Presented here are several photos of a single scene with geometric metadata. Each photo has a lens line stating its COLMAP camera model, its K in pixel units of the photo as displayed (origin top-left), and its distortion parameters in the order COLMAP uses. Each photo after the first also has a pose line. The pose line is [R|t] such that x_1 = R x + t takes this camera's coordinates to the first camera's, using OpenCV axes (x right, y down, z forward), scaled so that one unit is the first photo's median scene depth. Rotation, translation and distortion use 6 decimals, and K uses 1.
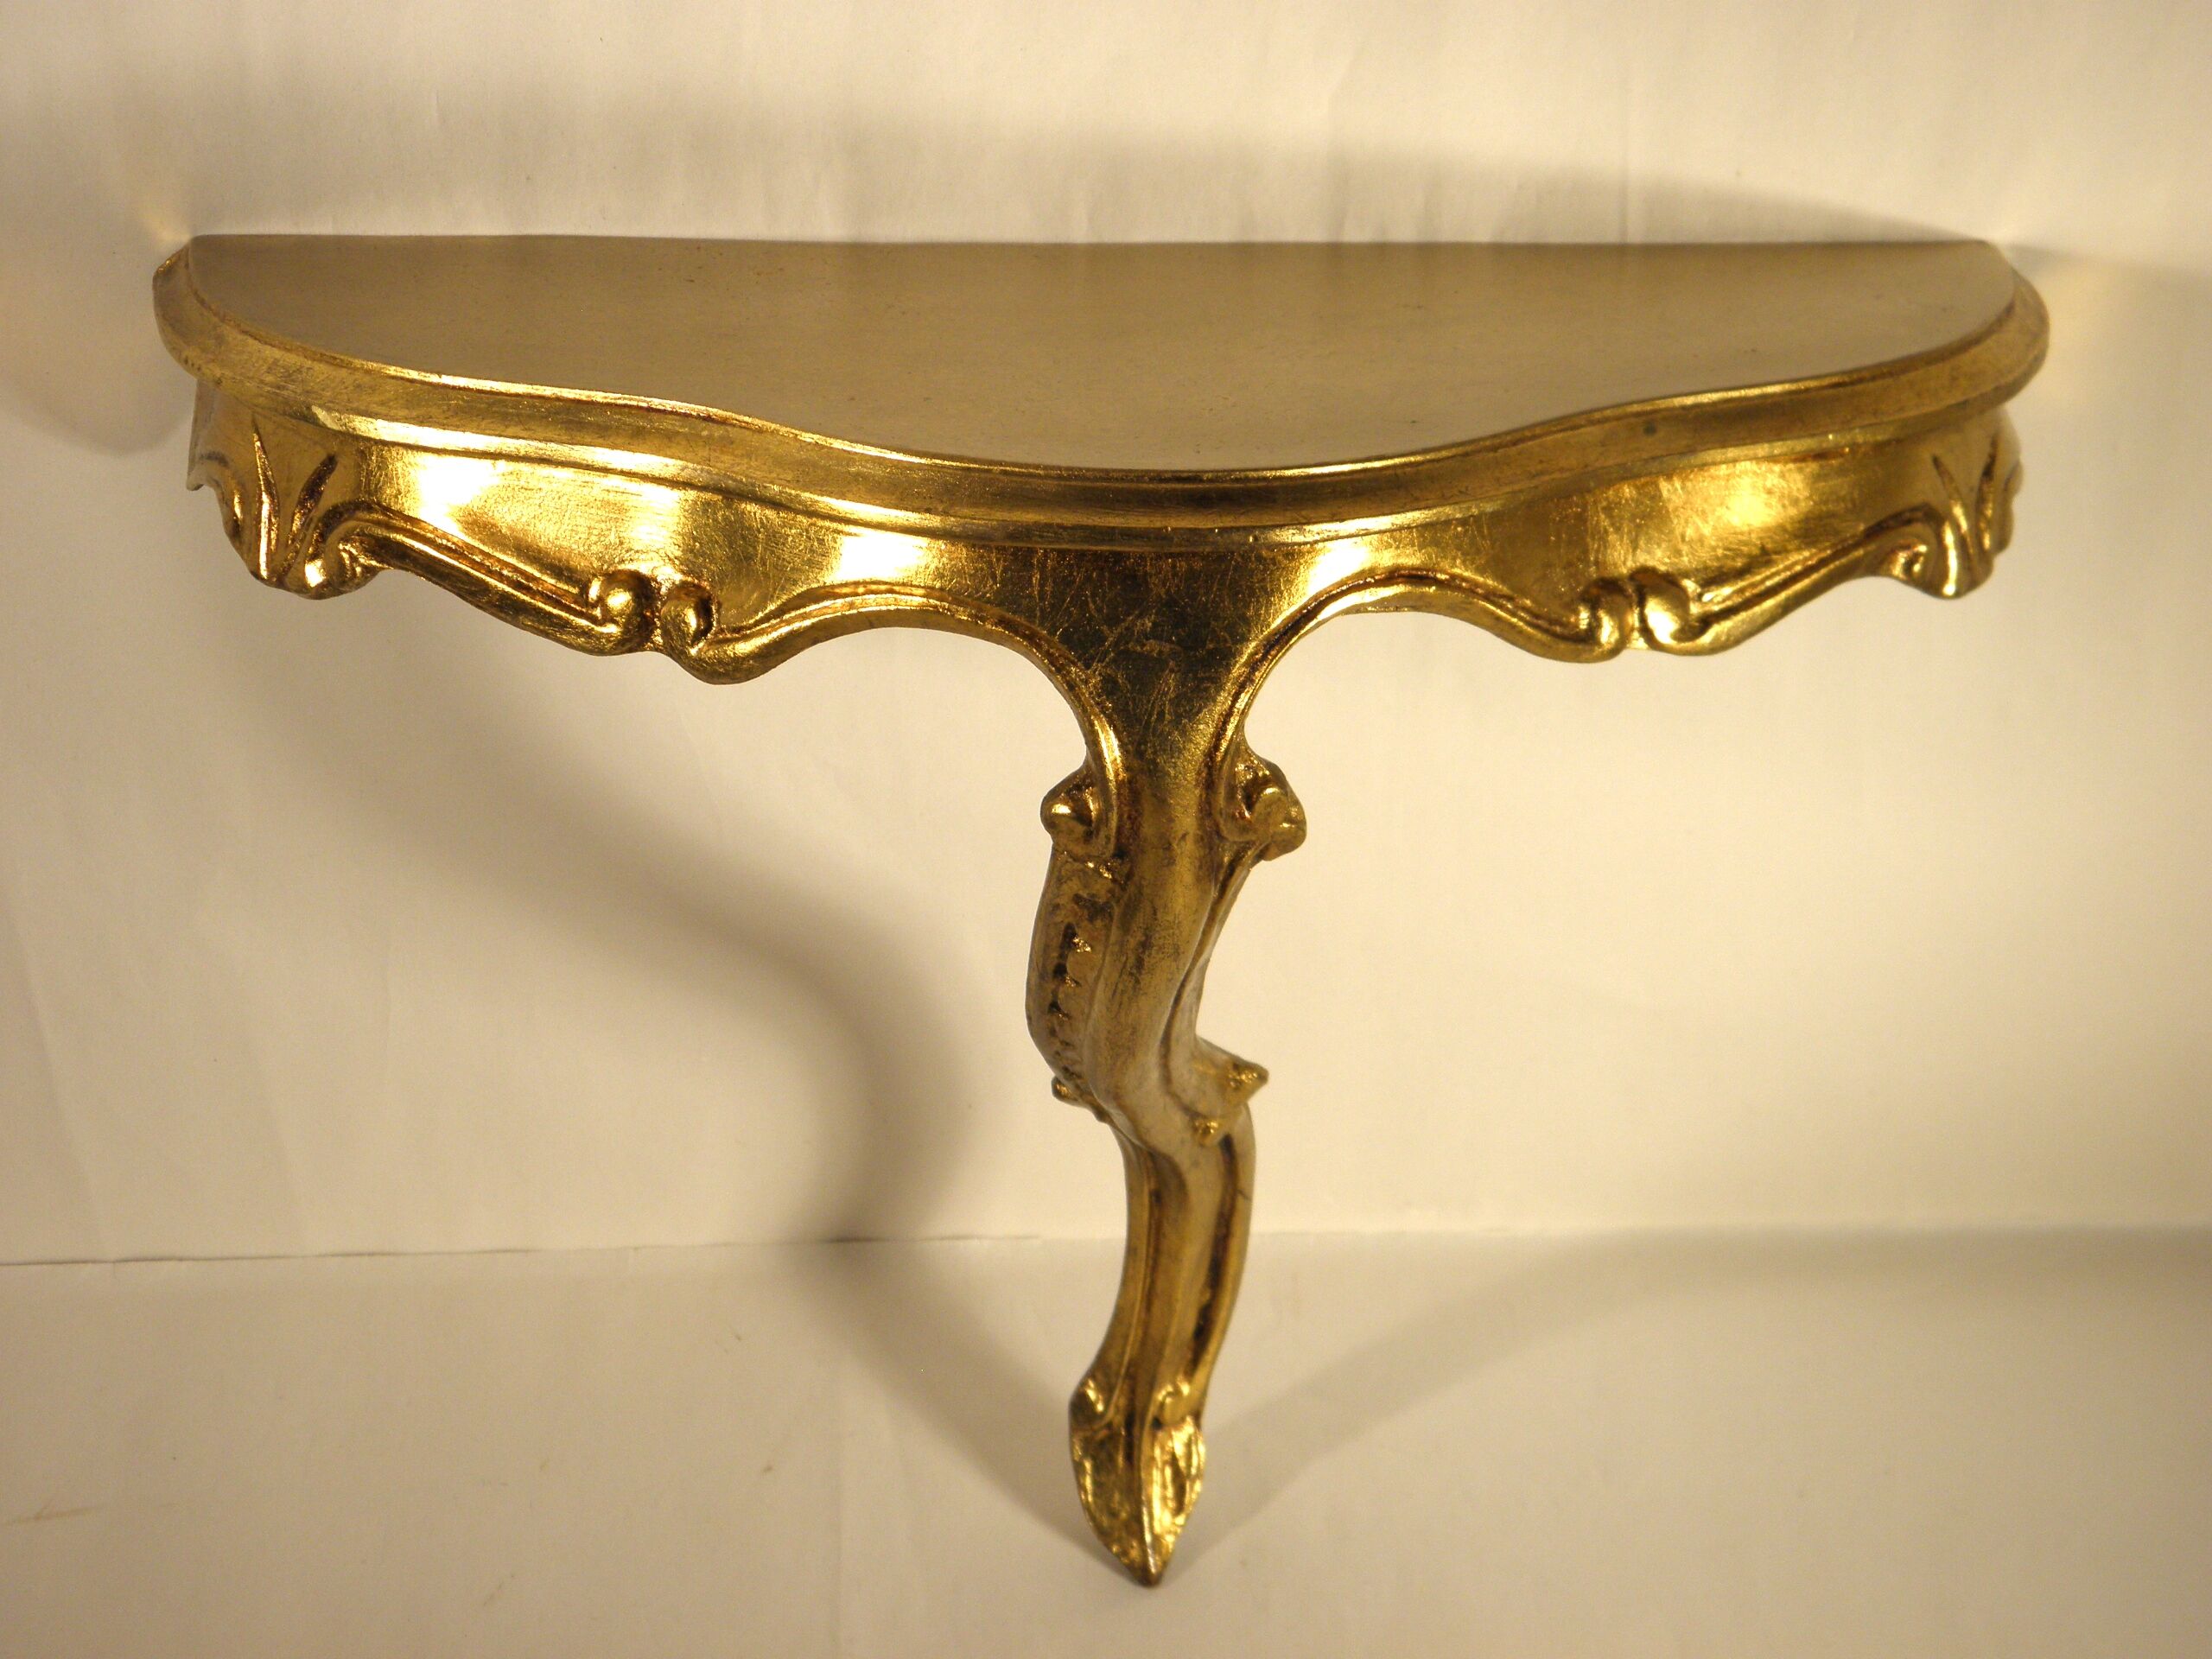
lens RADIAL K [[4001.4, 0, 1106.0], [0, 4001.4, 829.5], [0, 0, 1]] dist [0.124396, 0.146780]
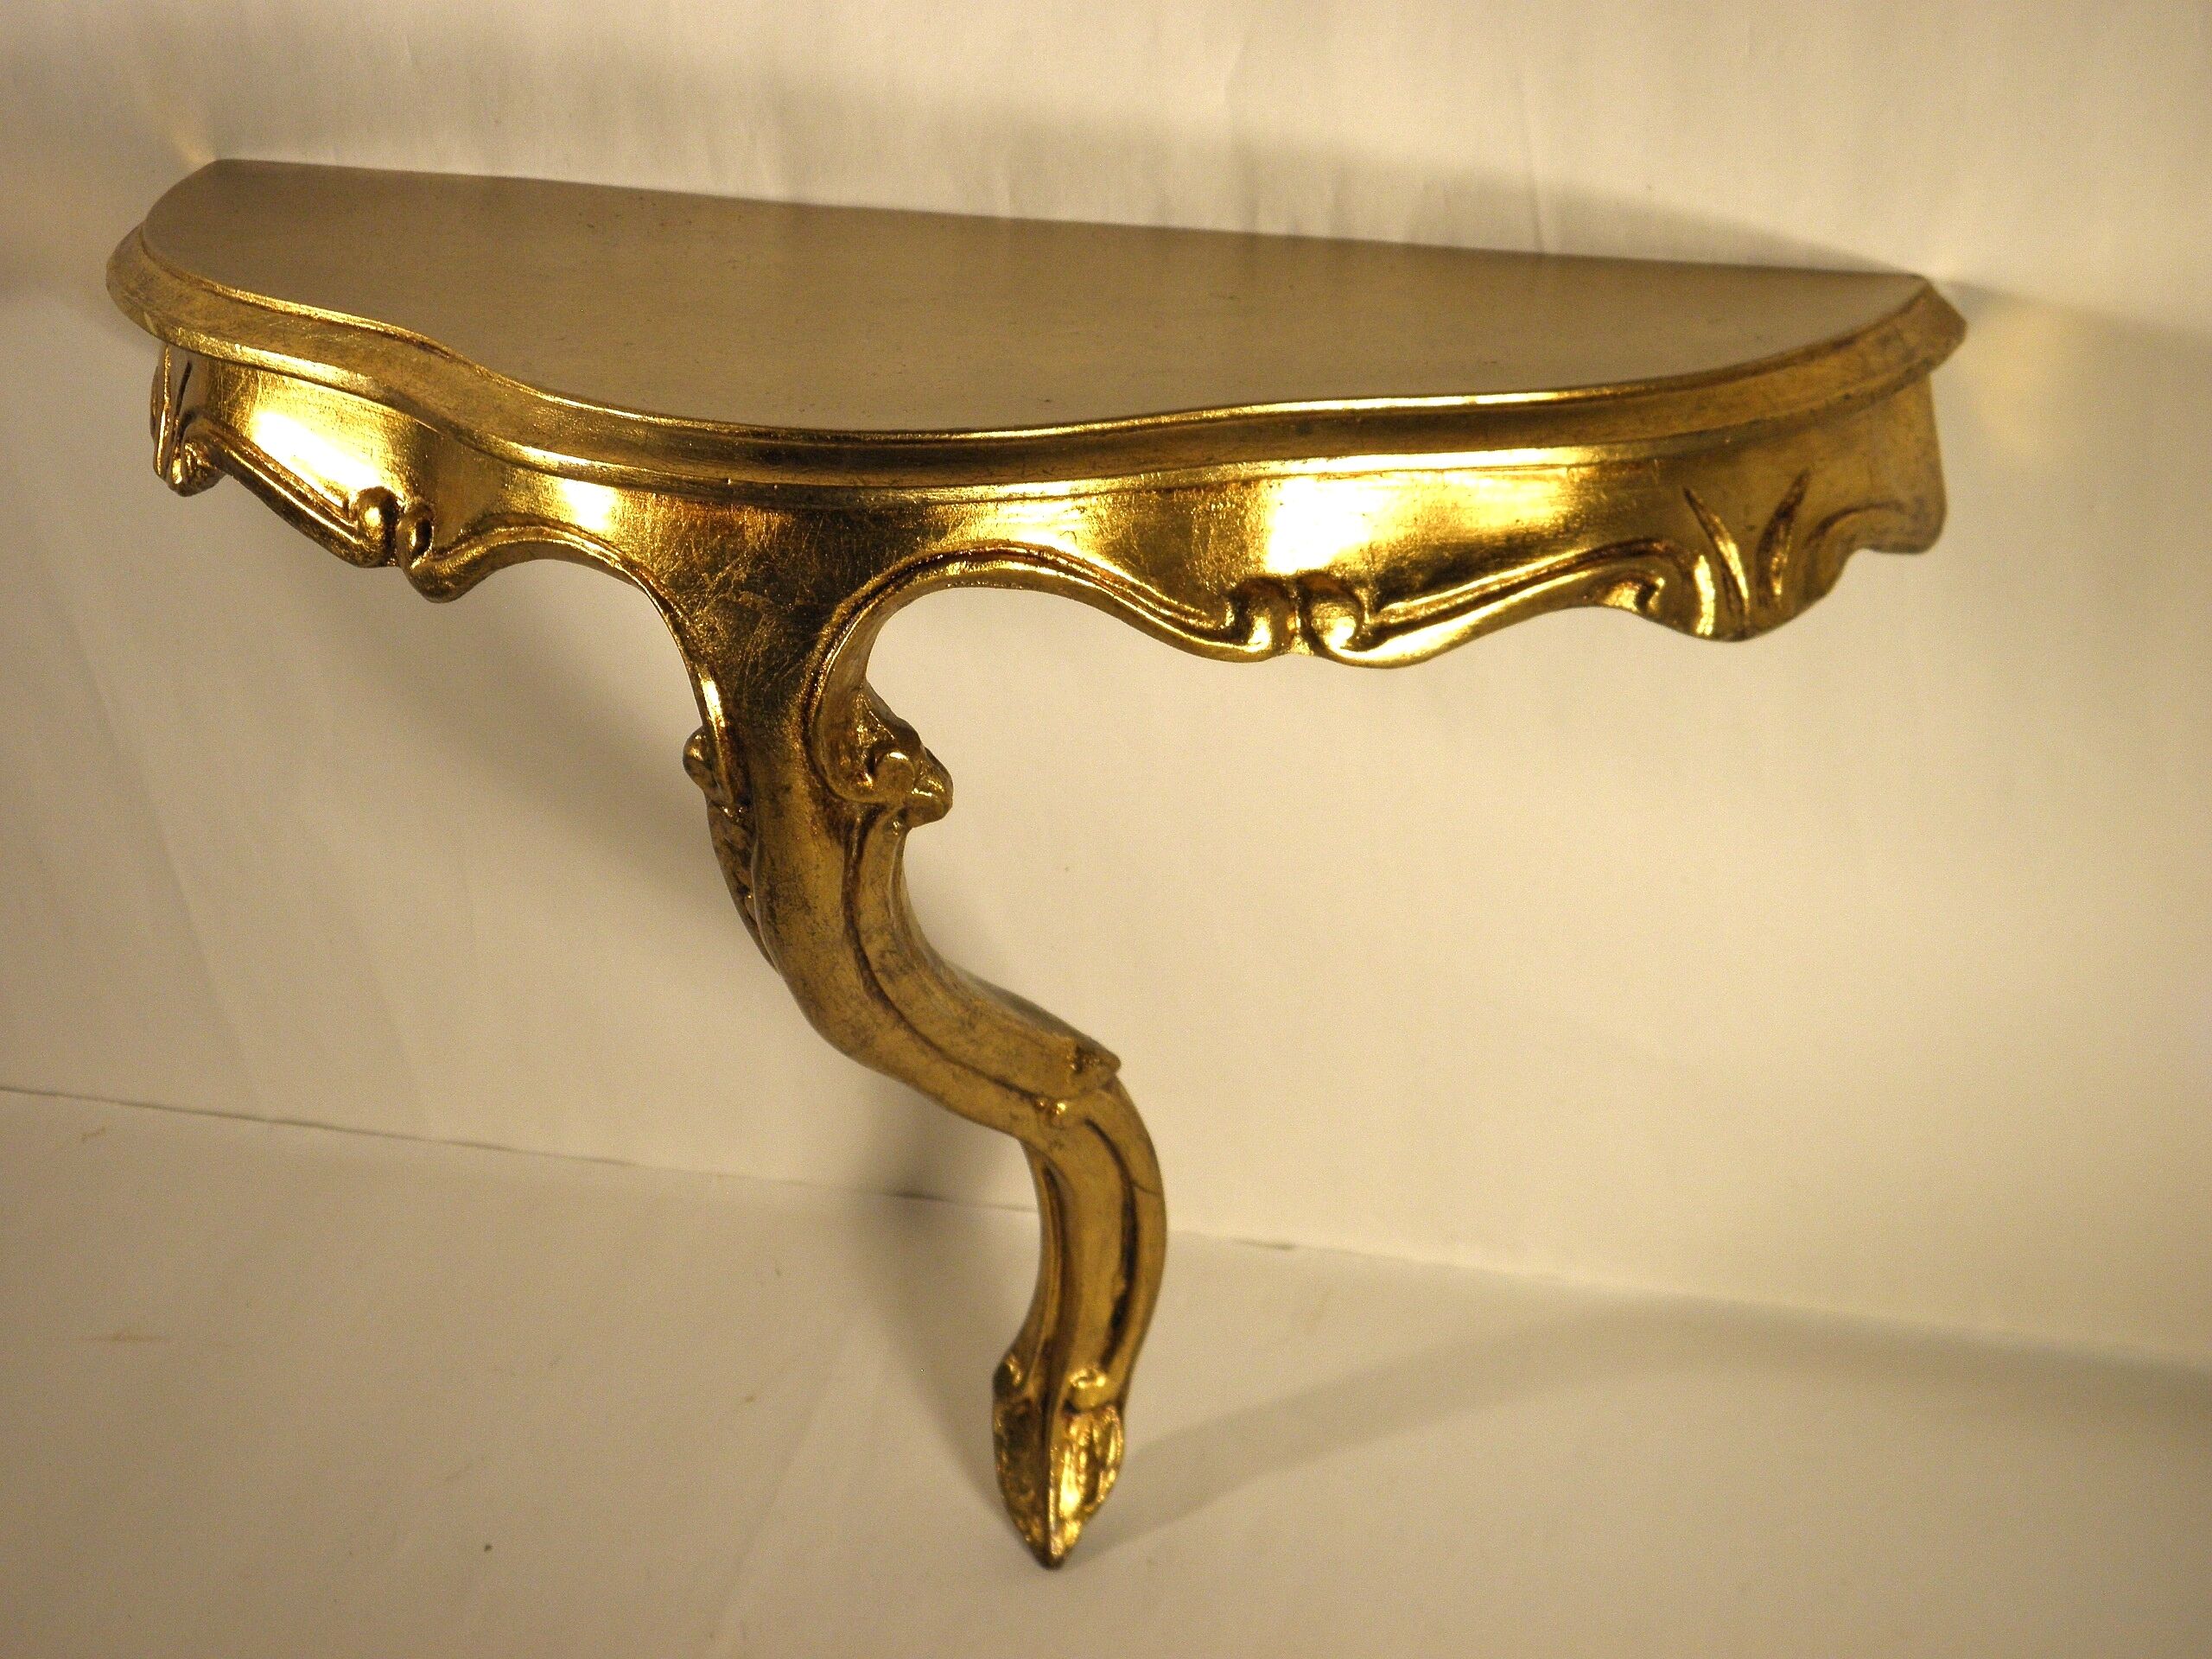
lens RADIAL K [[4083.9, 0, 1106.0], [0, 4083.9, 829.5], [0, 0, 1]] dist [0.139031, -0.034204]
pose [[0.944606, 0.107566, -0.310078, 0.354607], [-0.110112, 0.993875, 0.009336, -0.005755], [0.309183, 0.025324, 0.950665, 0.033794]]
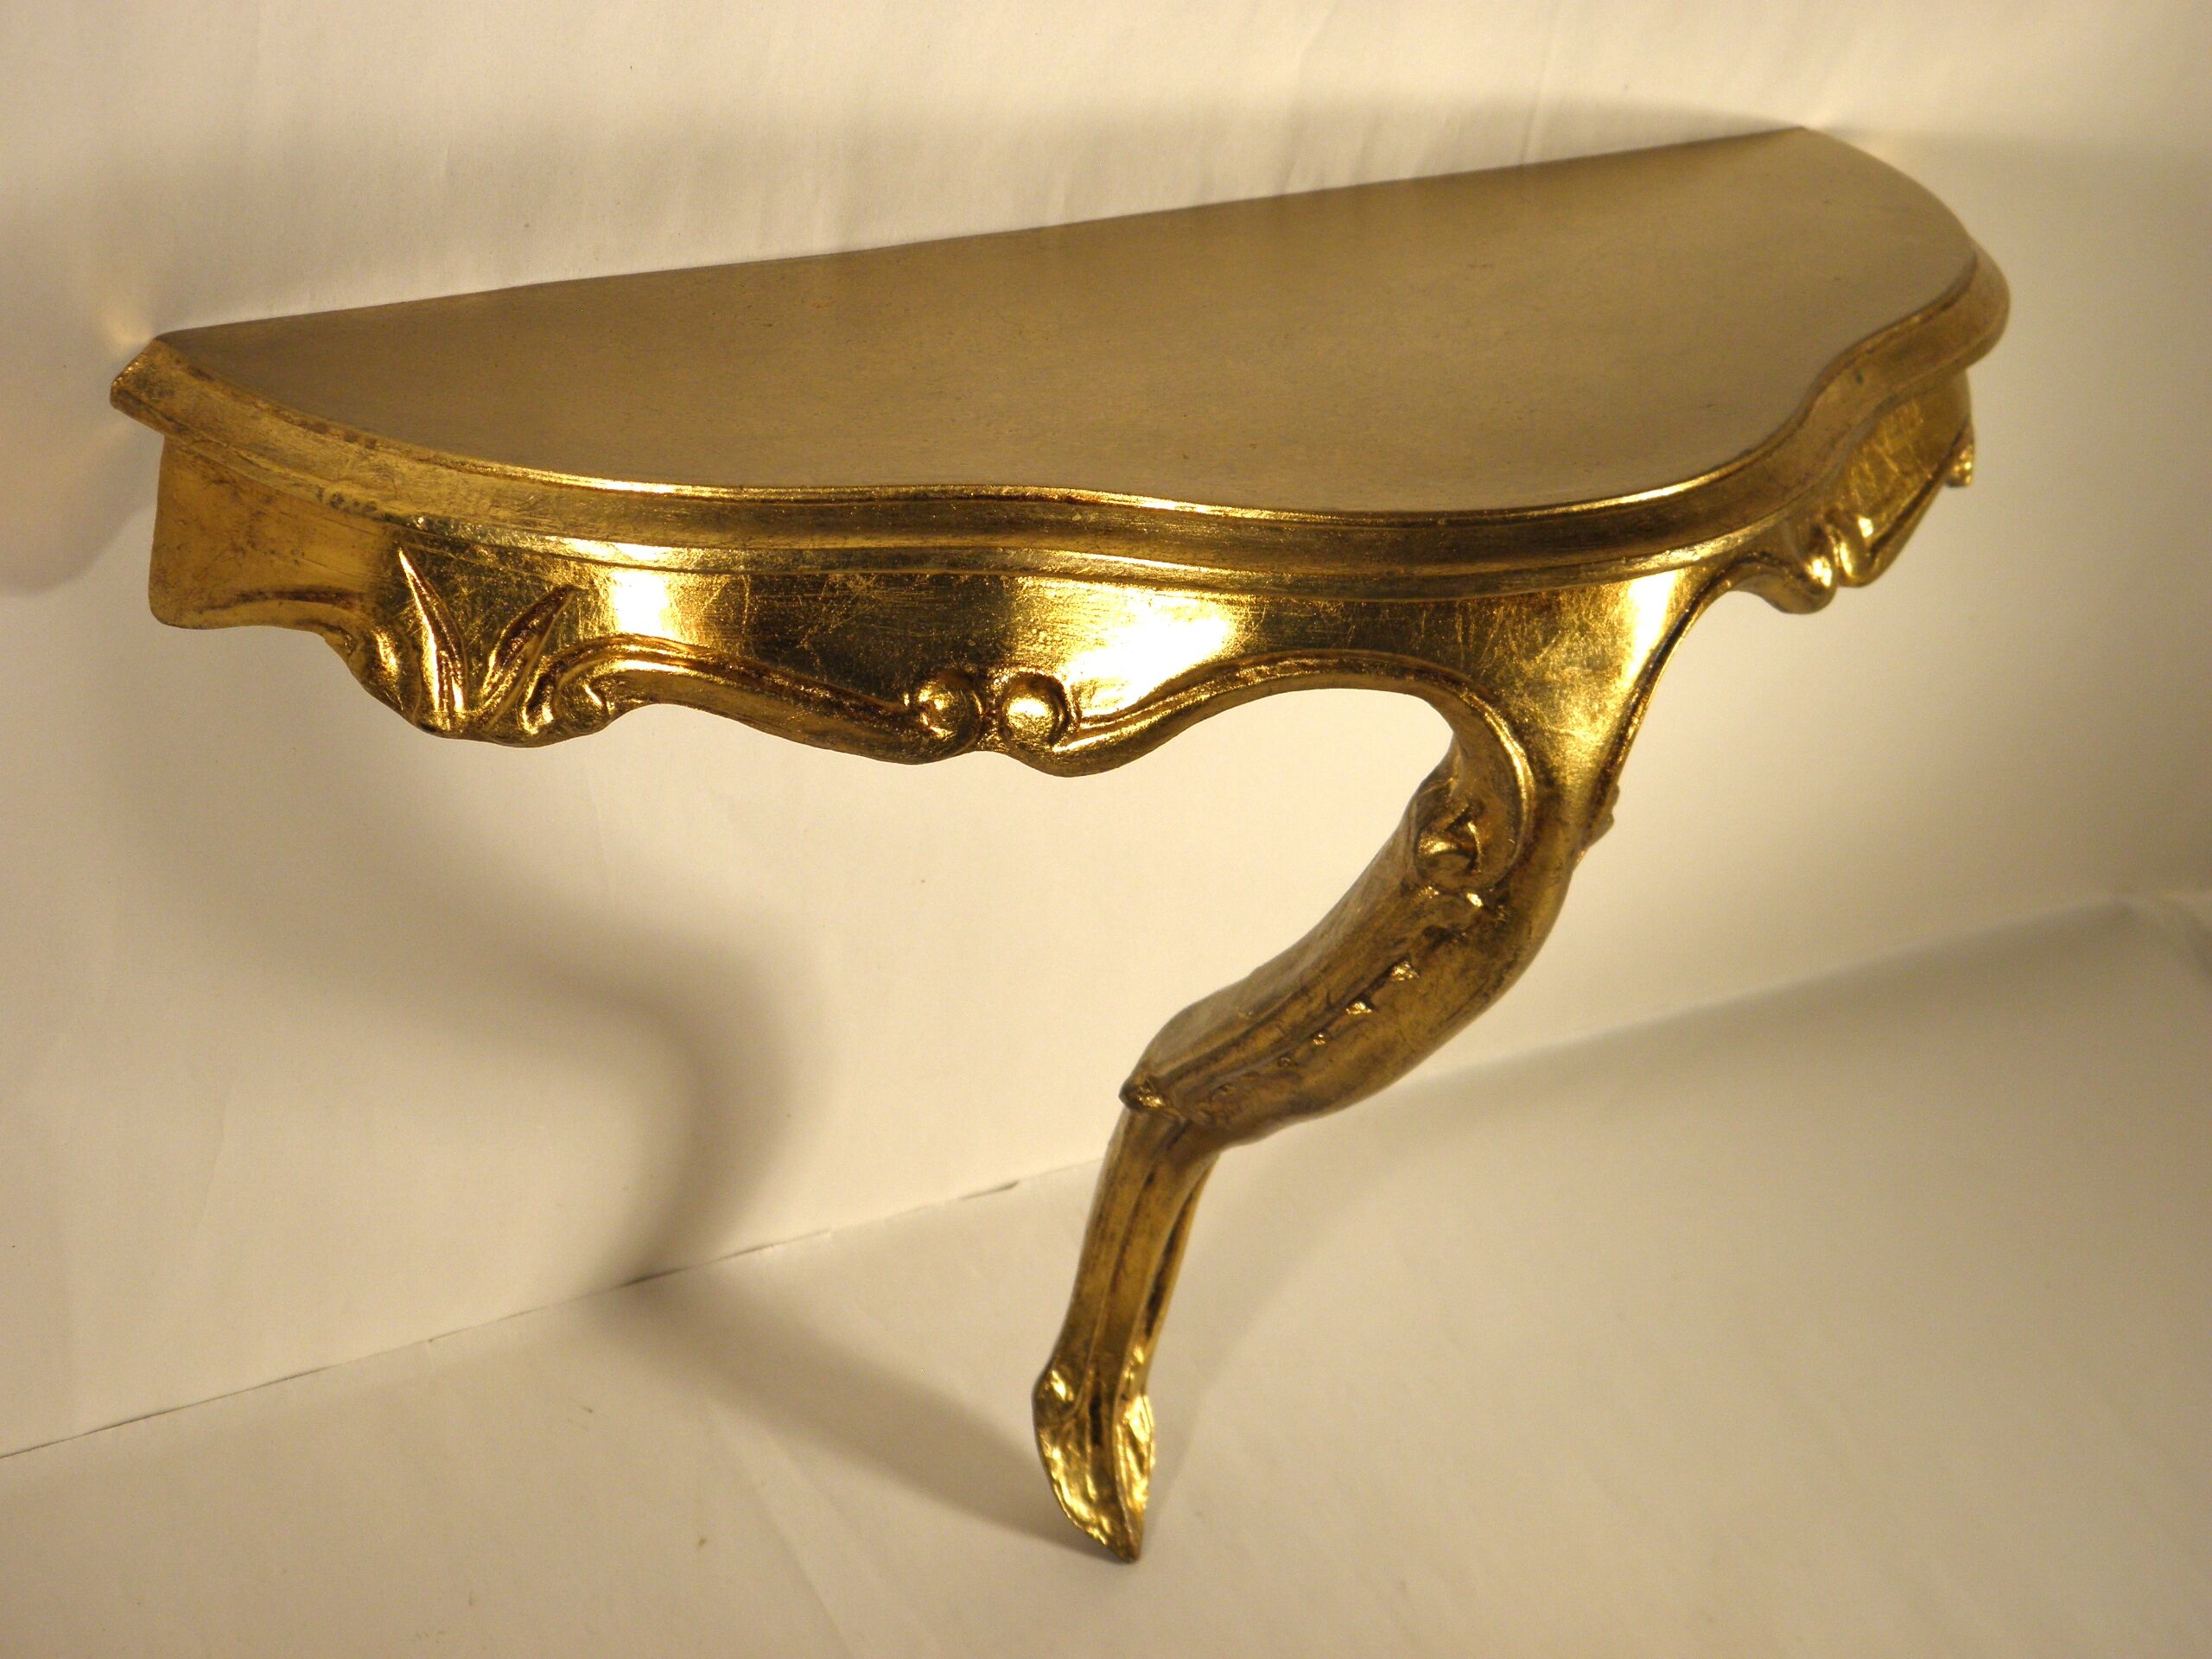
lens RADIAL K [[4083.9, 0, 1106.0], [0, 4083.9, 829.5], [0, 0, 1]] dist [0.139031, -0.034204]
pose [[0.883412, -0.174105, 0.435052, -0.443432], [0.137222, 0.983833, 0.115081, -0.115901], [-0.448054, -0.041965, 0.893021, 0.123980]]
